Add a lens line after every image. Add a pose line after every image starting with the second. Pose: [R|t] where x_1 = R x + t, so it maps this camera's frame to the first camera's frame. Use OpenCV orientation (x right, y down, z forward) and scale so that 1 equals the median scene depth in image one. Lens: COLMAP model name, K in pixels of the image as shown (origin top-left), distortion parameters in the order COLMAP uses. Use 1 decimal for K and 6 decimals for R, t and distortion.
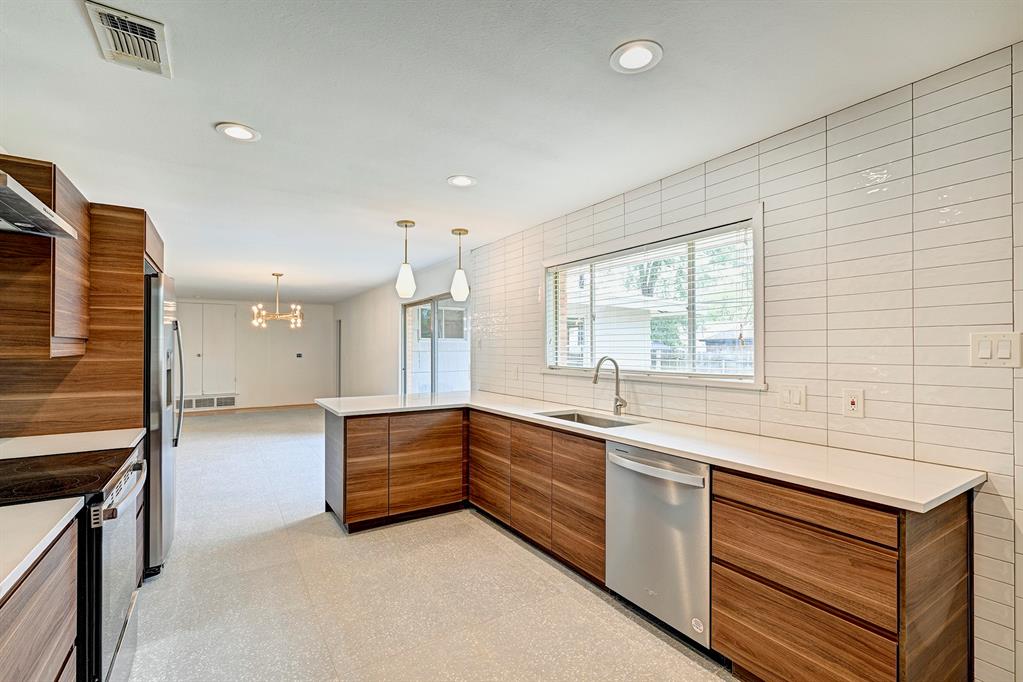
lens RADIAL K [[454.3, 0, 511.5], [0, 454.3, 341.0], [0, 0, 1]] dist [-0.000402, 0.000025]
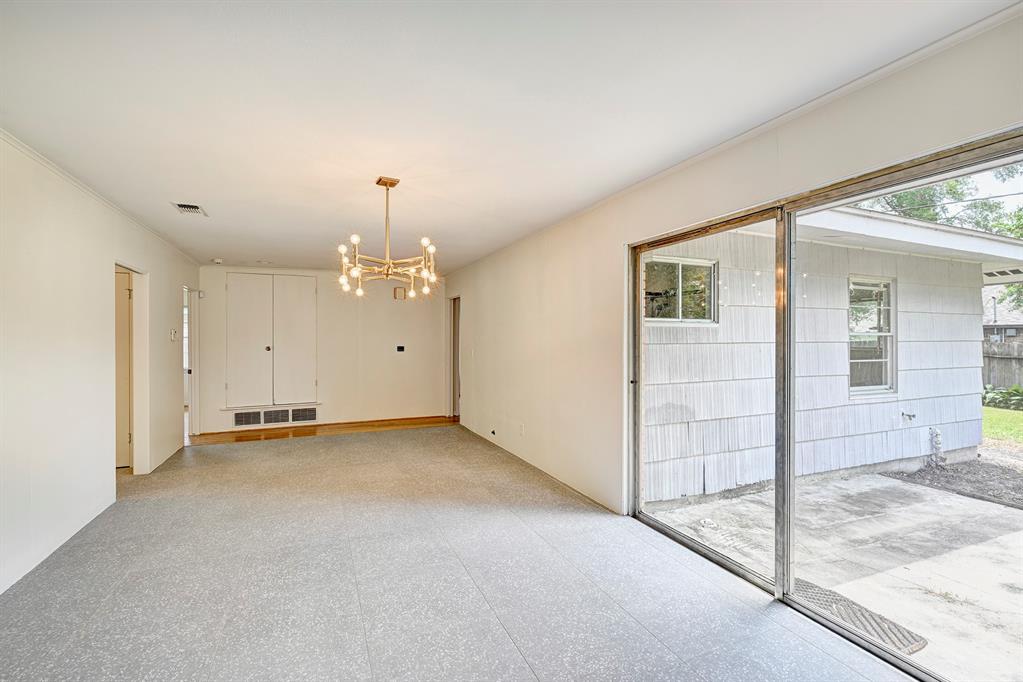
lens RADIAL K [[454.3, 0, 511.5], [0, 454.3, 341.0], [0, 0, 1]] dist [-0.000402, 0.000025]
pose [[0.988300, -0.000129, -0.152521, -0.210053], [0.003271, 0.999788, 0.020351, 0.006894], [0.152486, -0.020612, 0.988091, 0.366162]]
